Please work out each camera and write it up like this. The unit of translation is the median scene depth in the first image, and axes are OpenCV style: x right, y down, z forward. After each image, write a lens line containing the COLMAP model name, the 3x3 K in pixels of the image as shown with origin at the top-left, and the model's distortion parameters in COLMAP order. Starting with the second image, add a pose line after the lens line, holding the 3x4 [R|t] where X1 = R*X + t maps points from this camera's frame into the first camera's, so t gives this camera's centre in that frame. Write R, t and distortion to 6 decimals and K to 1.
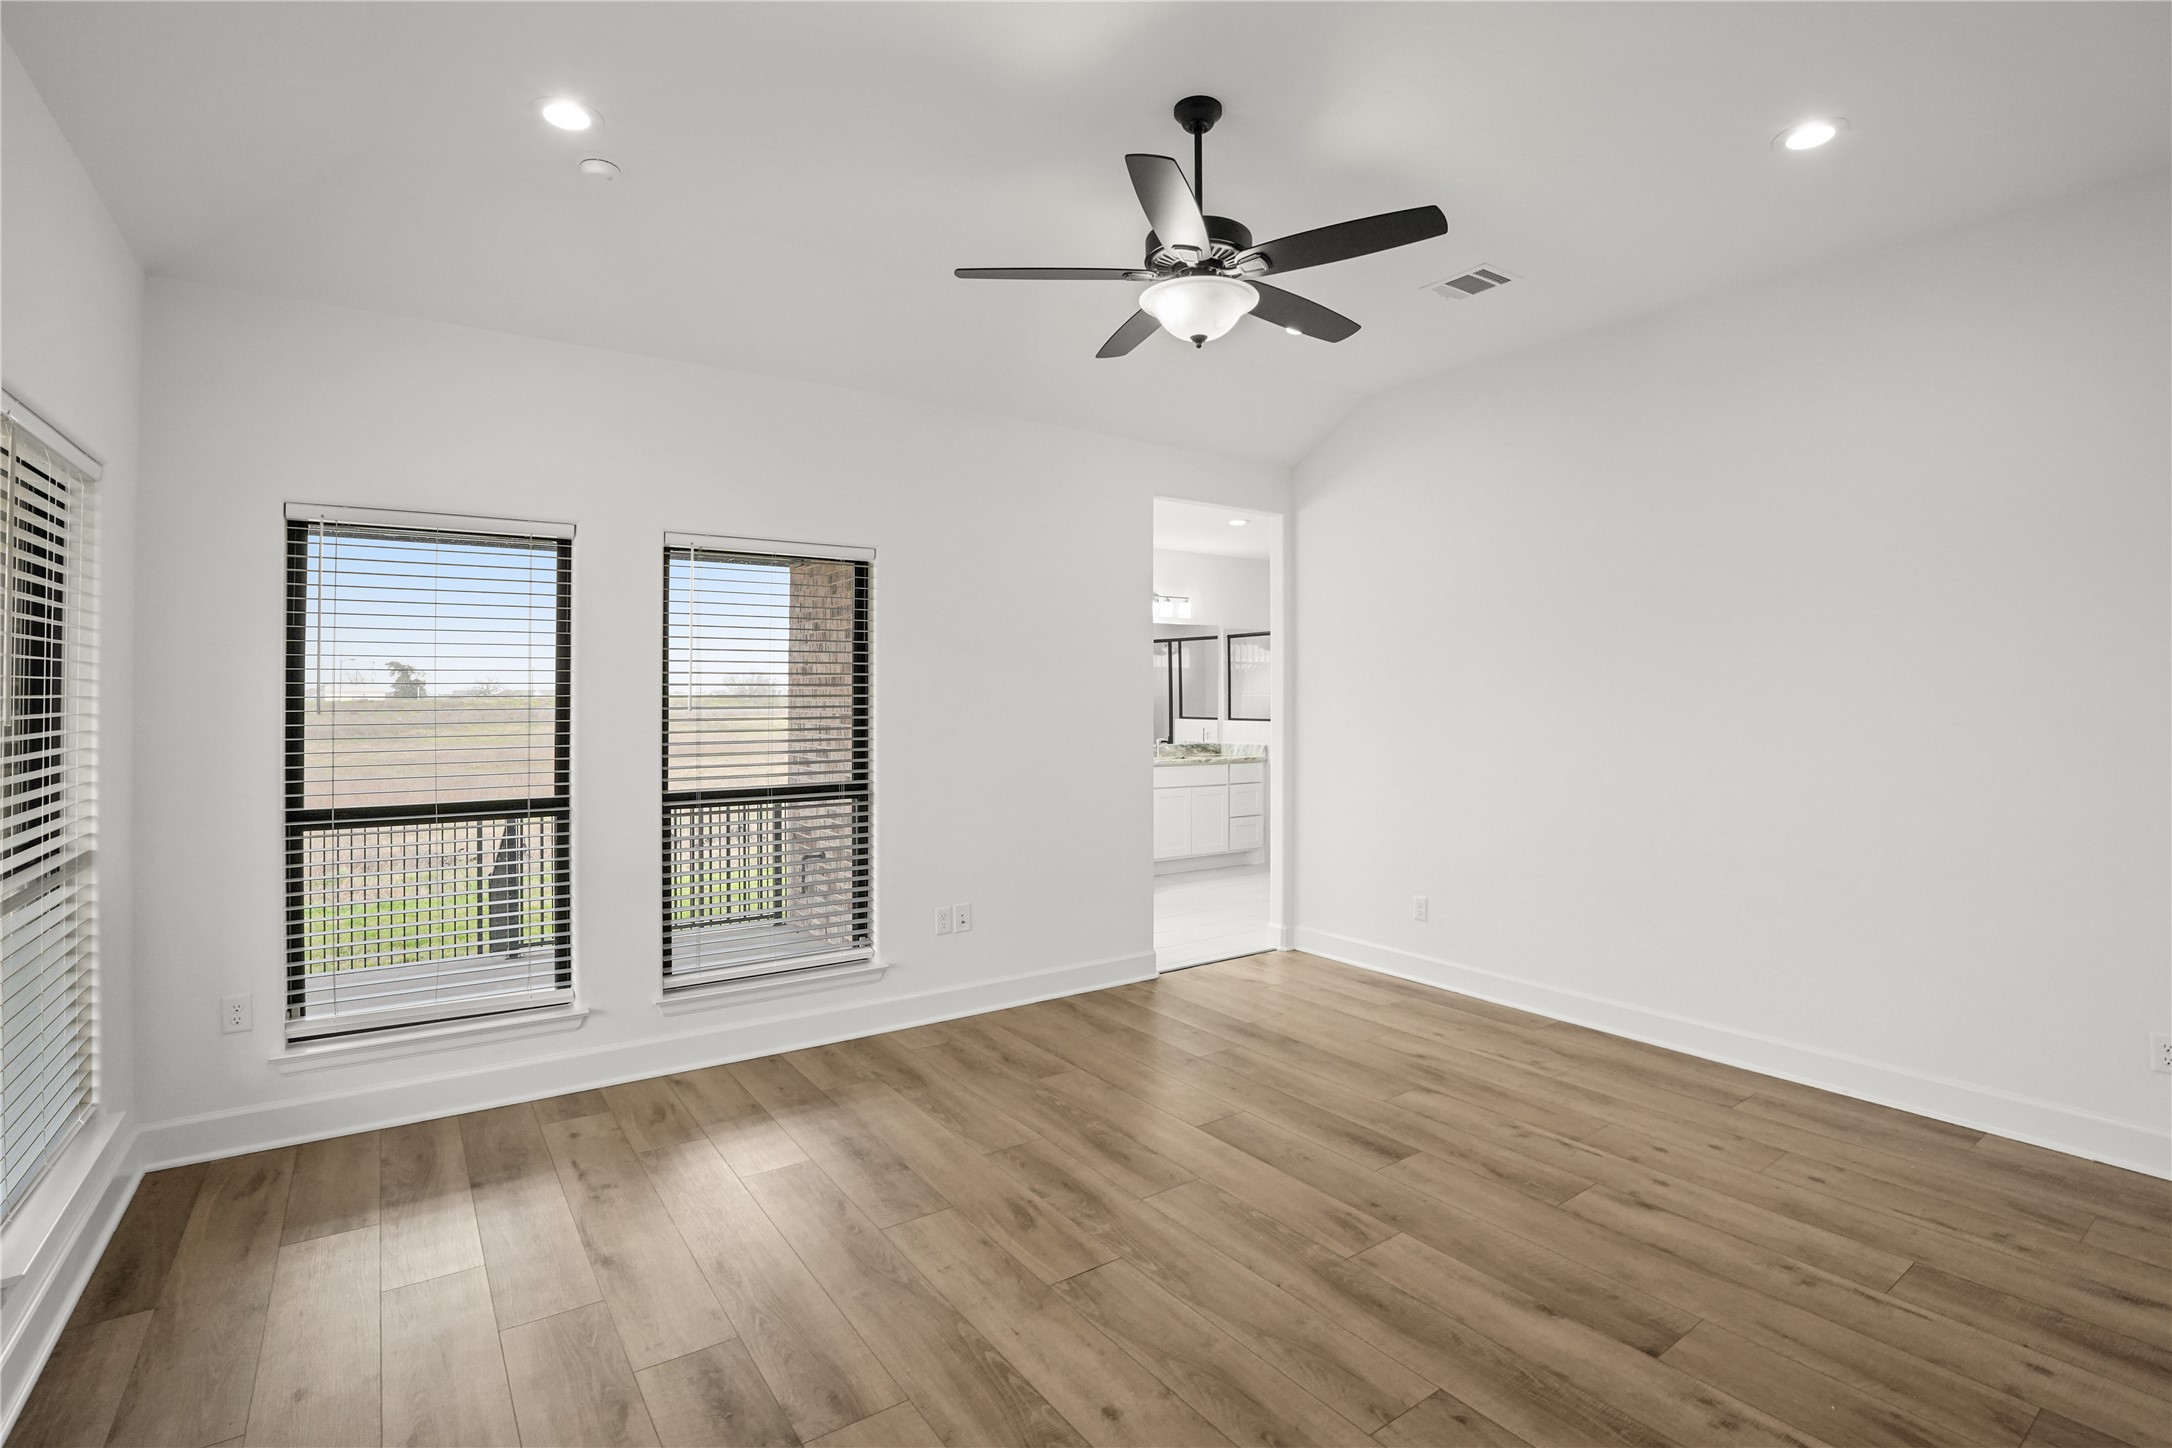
lens RADIAL K [[985.1, 0, 1052.5], [0, 985.1, 724.6], [0, 0, 1]] dist [-0.004665, 0.007203]
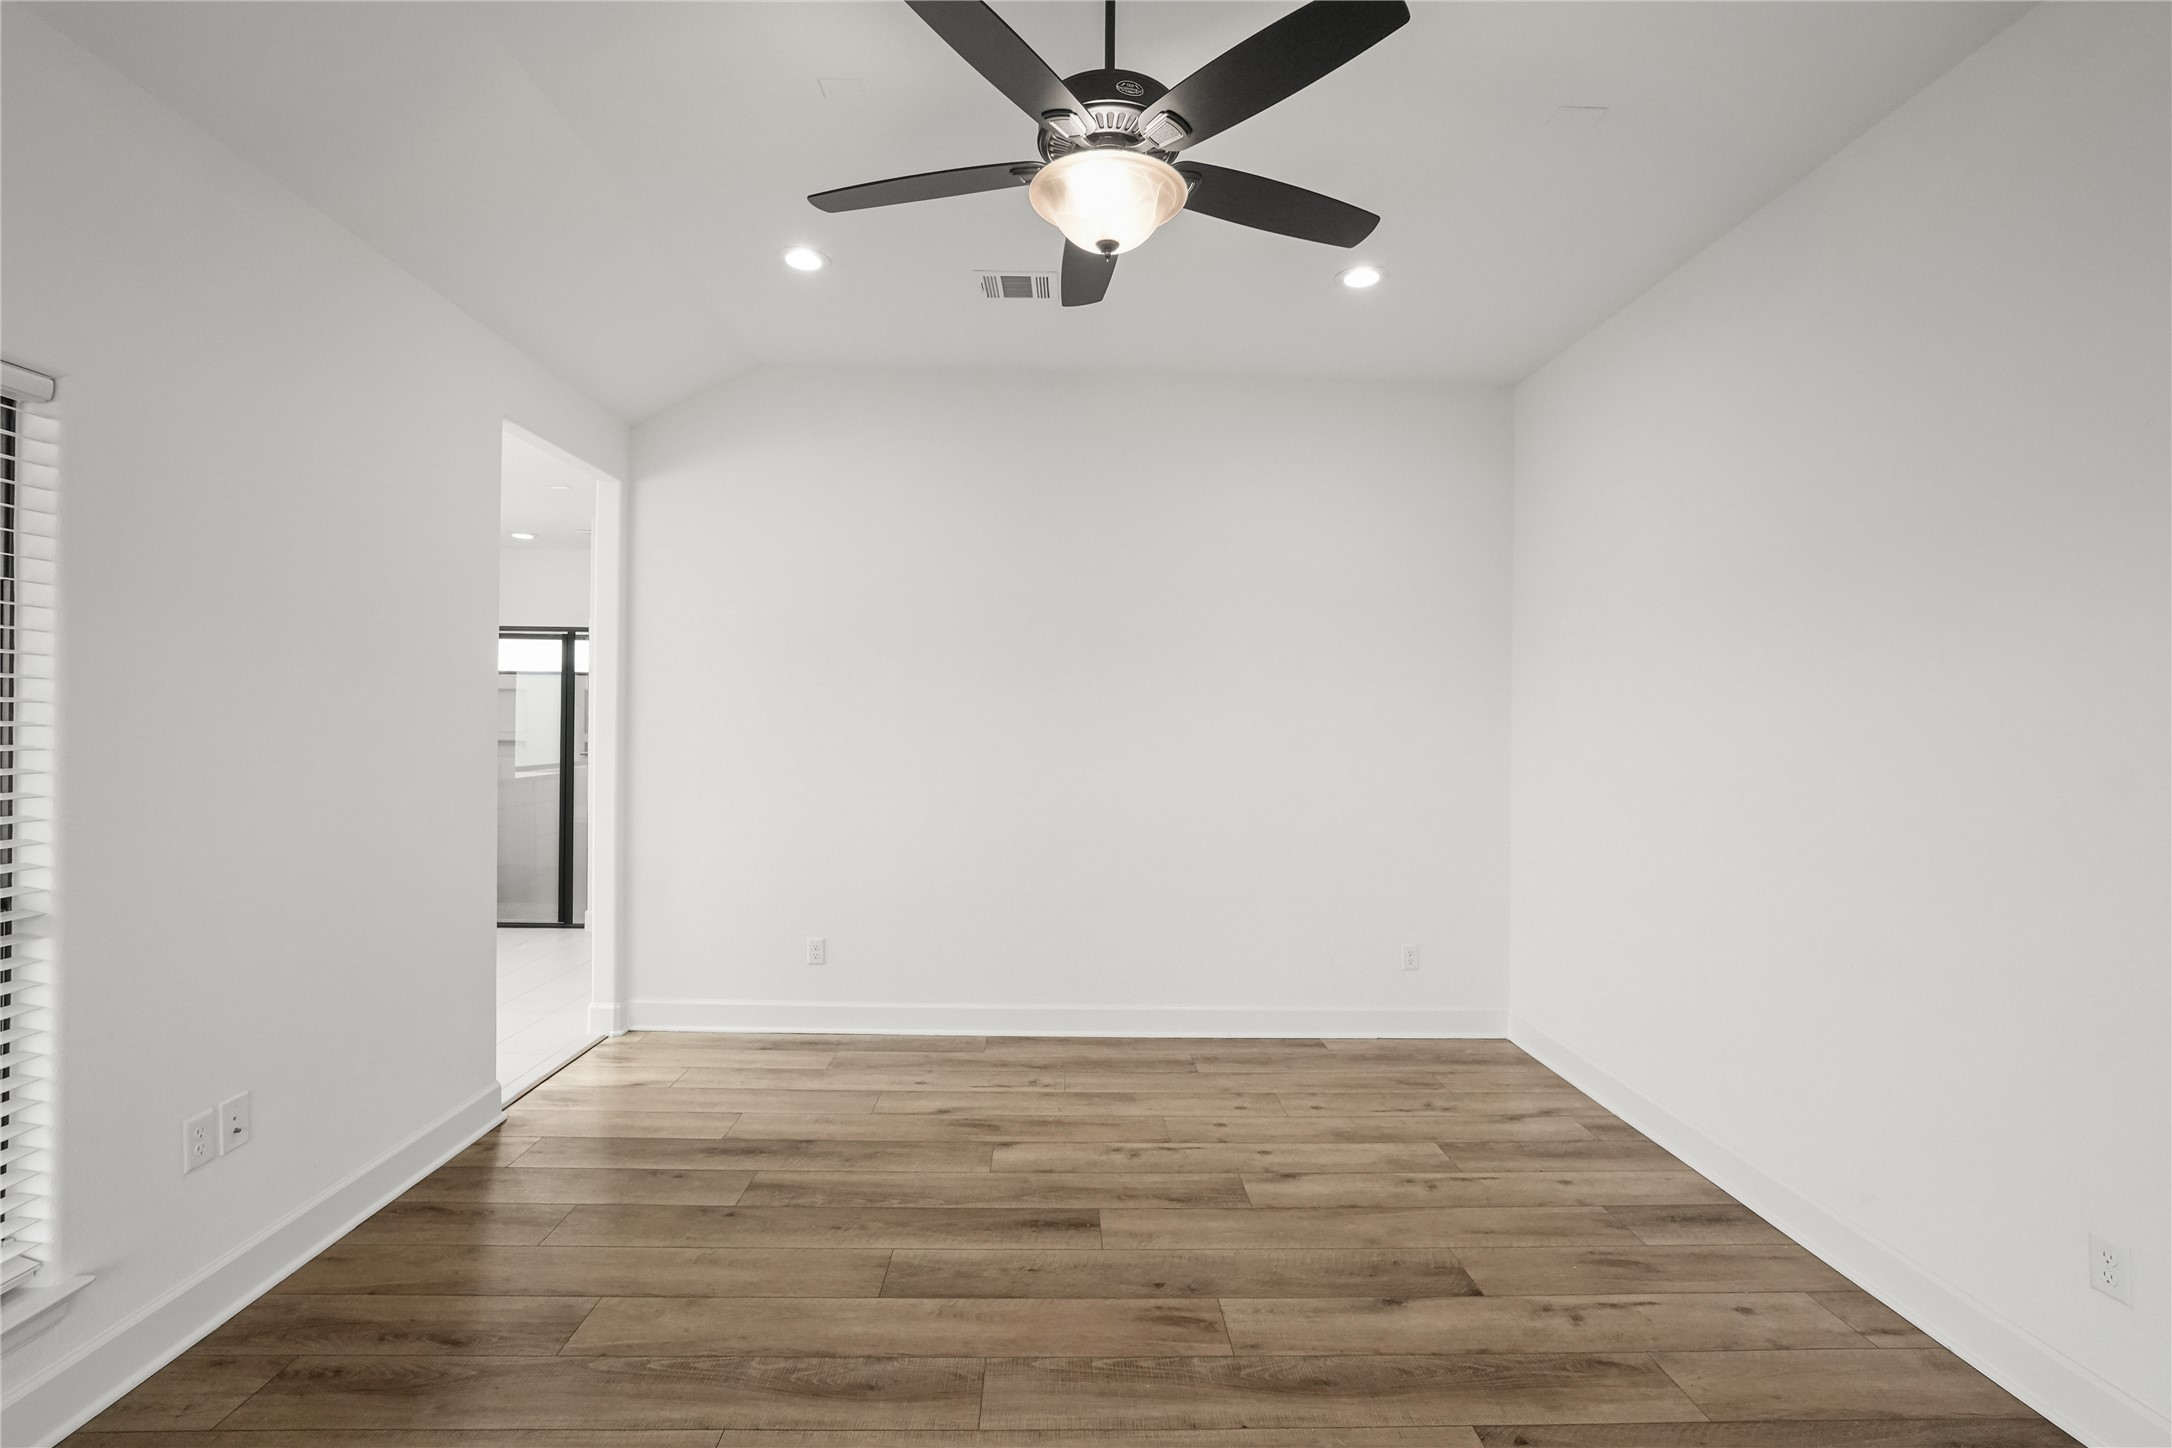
lens RADIAL K [[985.1, 0, 1052.5], [0, 985.1, 724.6], [0, 0, 1]] dist [-0.004665, 0.007203]
pose [[0.547587, 0.016903, 0.836578, -0.435798], [-0.005484, 0.999847, -0.016613, -0.015187], [-0.836731, 0.004509, 0.547596, 0.502792]]
